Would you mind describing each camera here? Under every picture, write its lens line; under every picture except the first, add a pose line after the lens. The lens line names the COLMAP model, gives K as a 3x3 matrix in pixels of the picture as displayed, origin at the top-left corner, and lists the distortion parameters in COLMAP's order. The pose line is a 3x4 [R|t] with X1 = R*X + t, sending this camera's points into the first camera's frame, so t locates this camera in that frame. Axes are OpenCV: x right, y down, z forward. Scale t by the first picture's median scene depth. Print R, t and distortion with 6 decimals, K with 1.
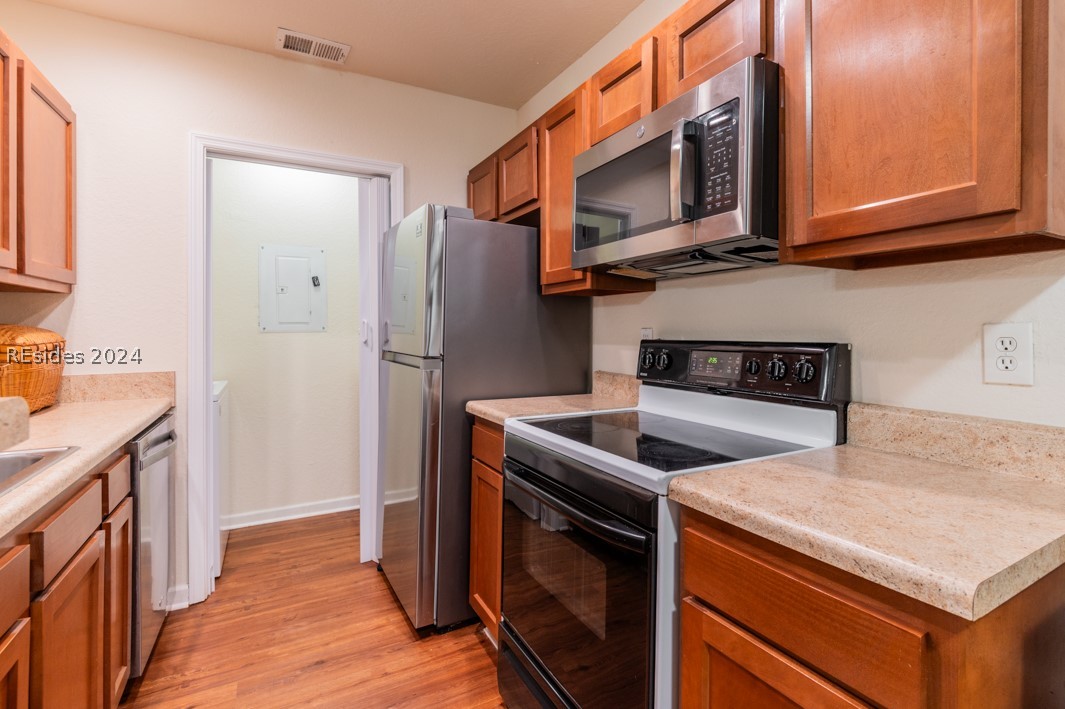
lens RADIAL K [[507.9, 0, 556.4], [0, 507.9, 334.1], [0, 0, 1]] dist [0.015709, -0.010627]
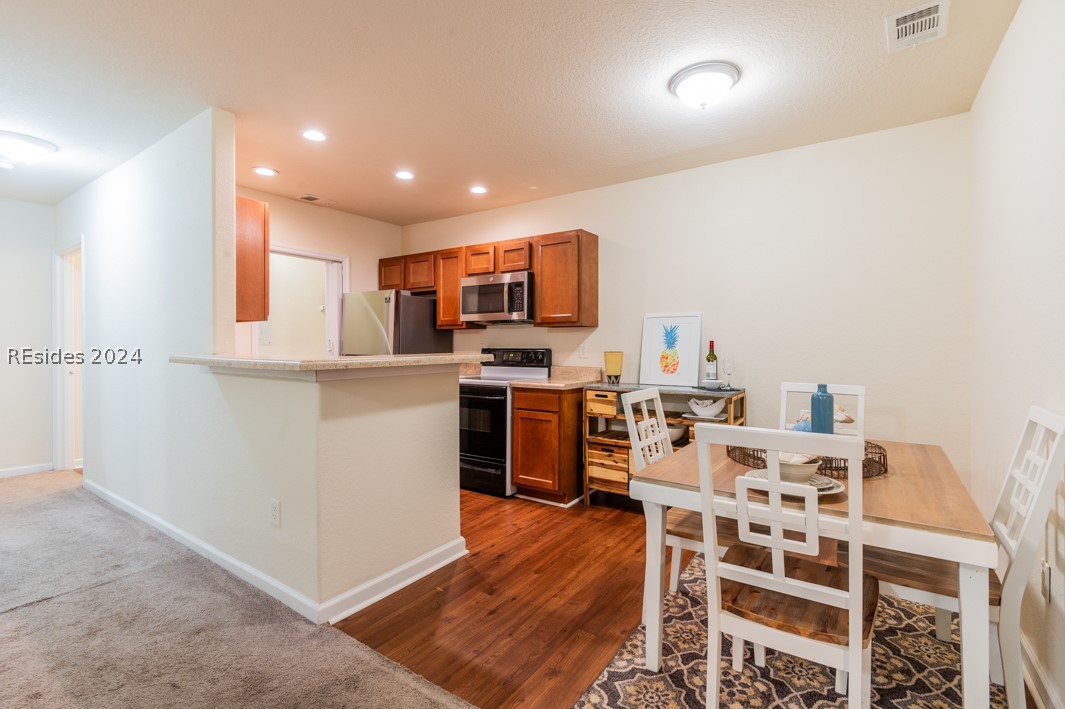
lens RADIAL K [[487.1, 0, 519.5], [0, 487.1, 337.6], [0, 0, 1]] dist [0.001624, -0.008185]
pose [[0.912241, 0.009148, 0.409553, -0.613362], [-0.002383, 0.999852, -0.017025, 0.000420], [-0.409648, 0.014555, 0.912128, -1.209819]]
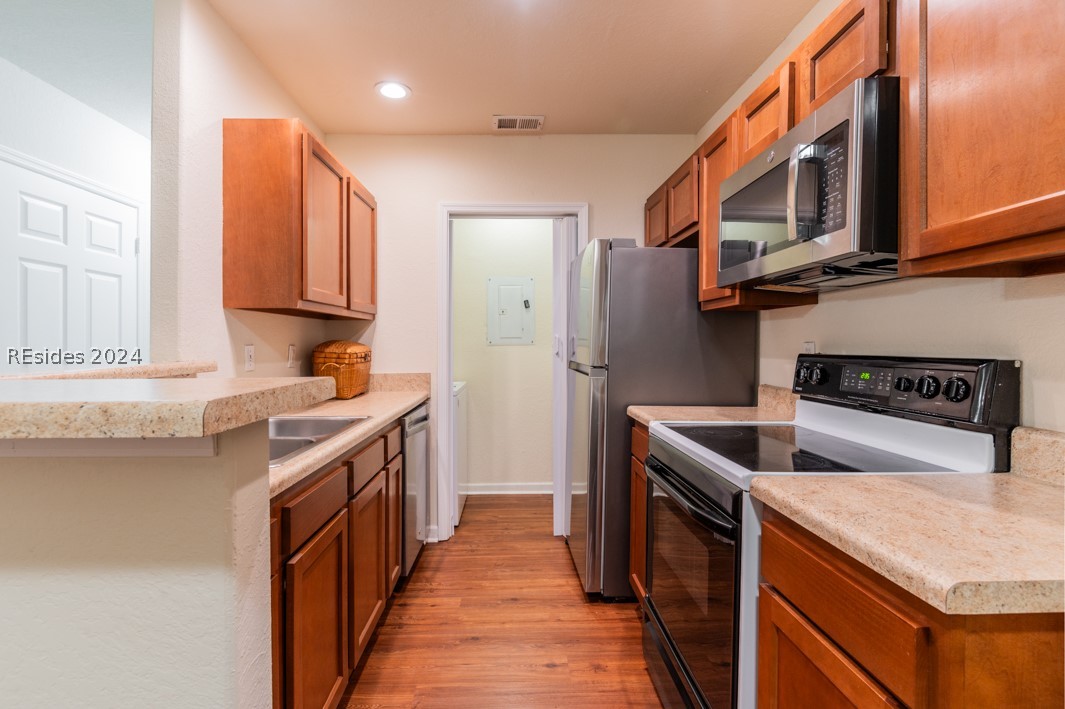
lens RADIAL K [[487.1, 0, 519.5], [0, 487.1, 337.6], [0, 0, 1]] dist [0.001624, -0.008185]
pose [[0.882005, -0.006335, -0.471198, 0.130023], [-0.001857, 0.999855, -0.016918, -0.003251], [0.471237, 0.015797, 0.881865, -0.094201]]
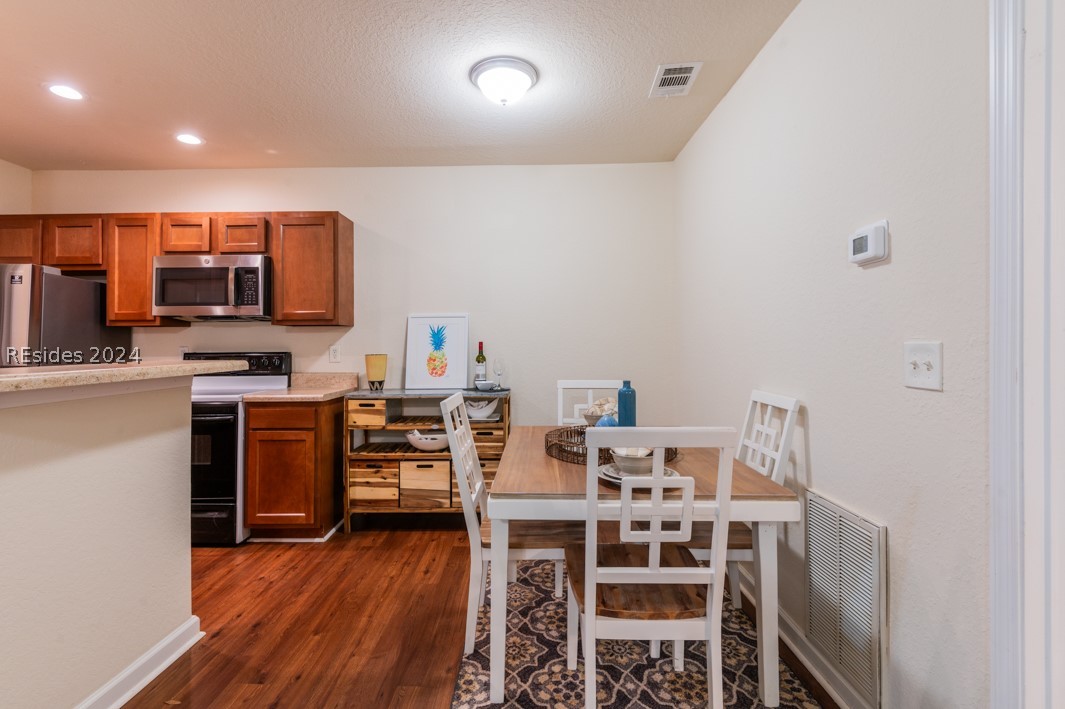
lens RADIAL K [[500.7, 0, 518.4], [0, 500.7, 340.8], [0, 0, 1]] dist [0.004760, -0.011212]
pose [[0.525330, 0.007692, 0.850864, -0.715327], [0.006627, 0.999892, -0.013131, 0.000727], [-0.850872, 0.012537, 0.525223, -0.971096]]
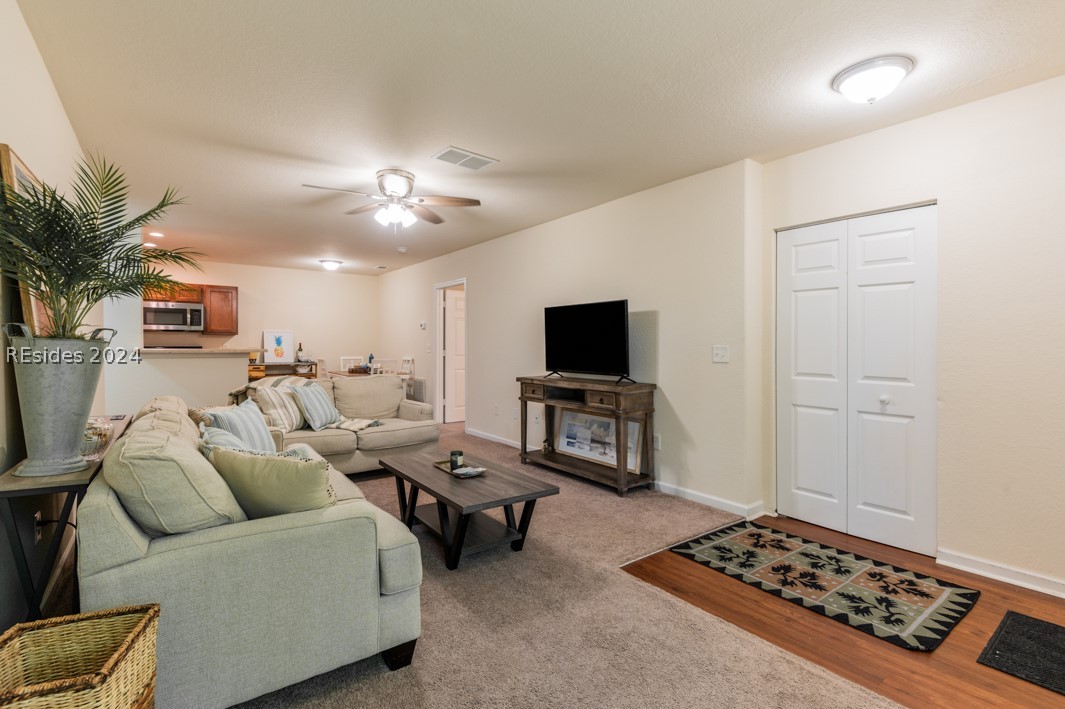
lens RADIAL K [[487.1, 0, 530.7], [0, 487.1, 346.6], [0, 0, 1]] dist [0.005747, -0.009117]
pose [[-0.128586, -0.000526, 0.991698, -3.622792], [0.001735, 0.999998, 0.000755, 0.013384], [-0.991697, 0.001818, -0.128584, -1.363886]]
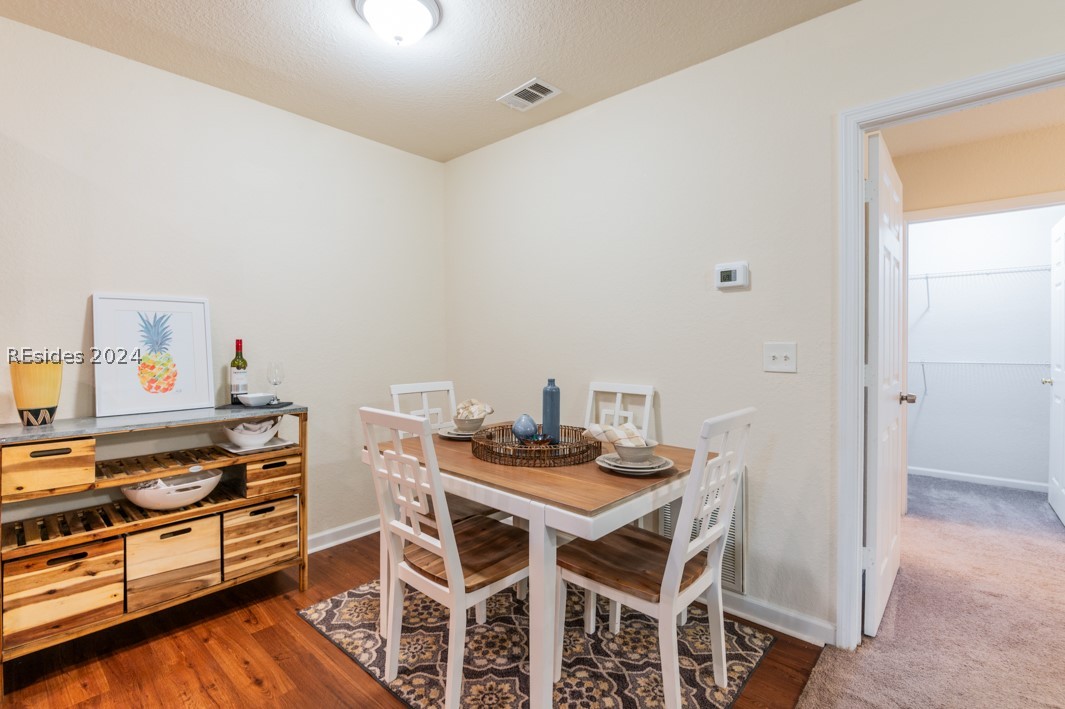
lens RADIAL K [[487.1, 0, 530.7], [0, 487.1, 346.6], [0, 0, 1]] dist [0.005747, -0.009117]
pose [[-0.313647, -0.000116, 0.949540, -0.681187], [0.006311, 0.999978, 0.002207, -0.000259], [-0.949519, 0.006685, -0.313640, -0.278654]]
